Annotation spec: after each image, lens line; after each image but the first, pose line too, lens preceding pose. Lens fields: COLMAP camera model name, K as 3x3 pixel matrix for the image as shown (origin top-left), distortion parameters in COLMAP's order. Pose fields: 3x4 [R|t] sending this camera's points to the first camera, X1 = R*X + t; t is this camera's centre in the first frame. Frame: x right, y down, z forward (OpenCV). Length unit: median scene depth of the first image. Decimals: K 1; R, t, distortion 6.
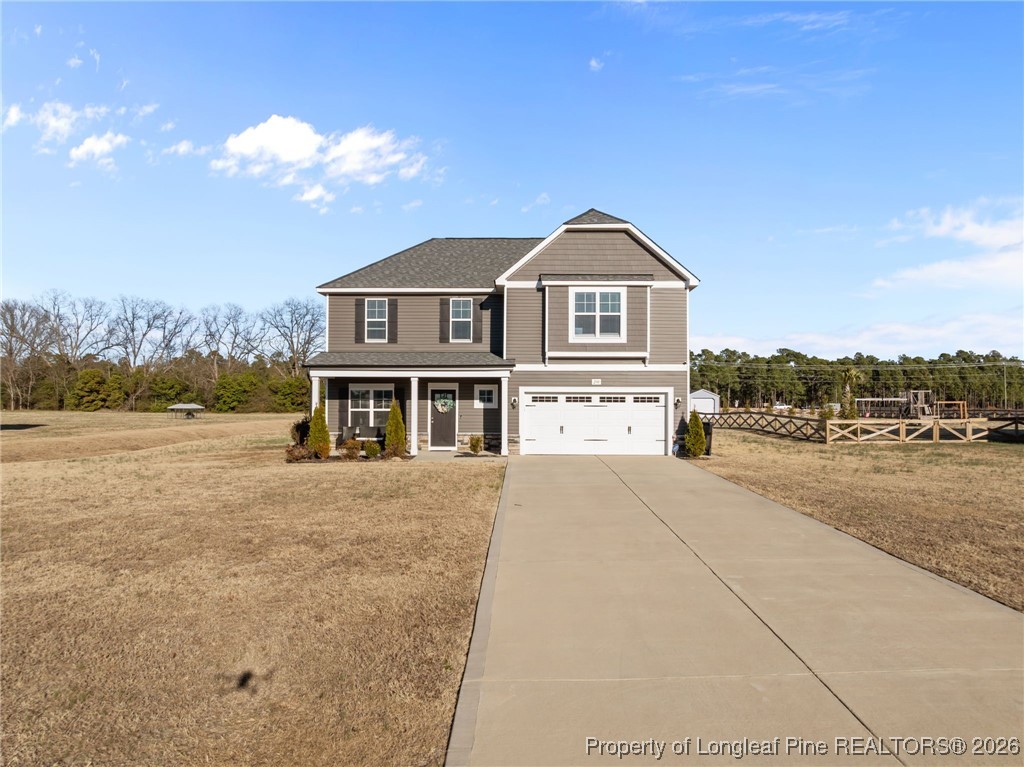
lens RADIAL K [[708.3, 0, 512.0], [0, 708.3, 383.5], [0, 0, 1]] dist [-0.036155, -0.001771]
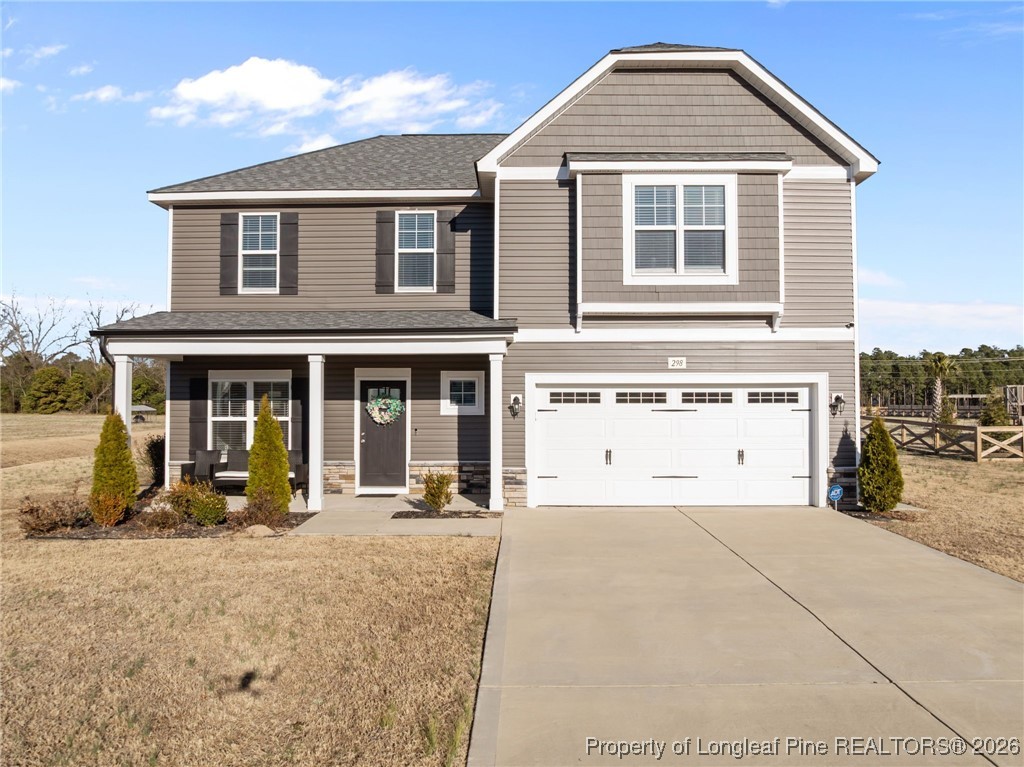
lens RADIAL K [[708.3, 0, 512.0], [0, 708.3, 383.5], [0, 0, 1]] dist [-0.036155, -0.001771]
pose [[0.999989, -0.004579, -0.000264, 0.000885], [0.004580, 0.999989, 0.001032, 0.011315], [0.000259, -0.001033, 0.999999, 0.489258]]
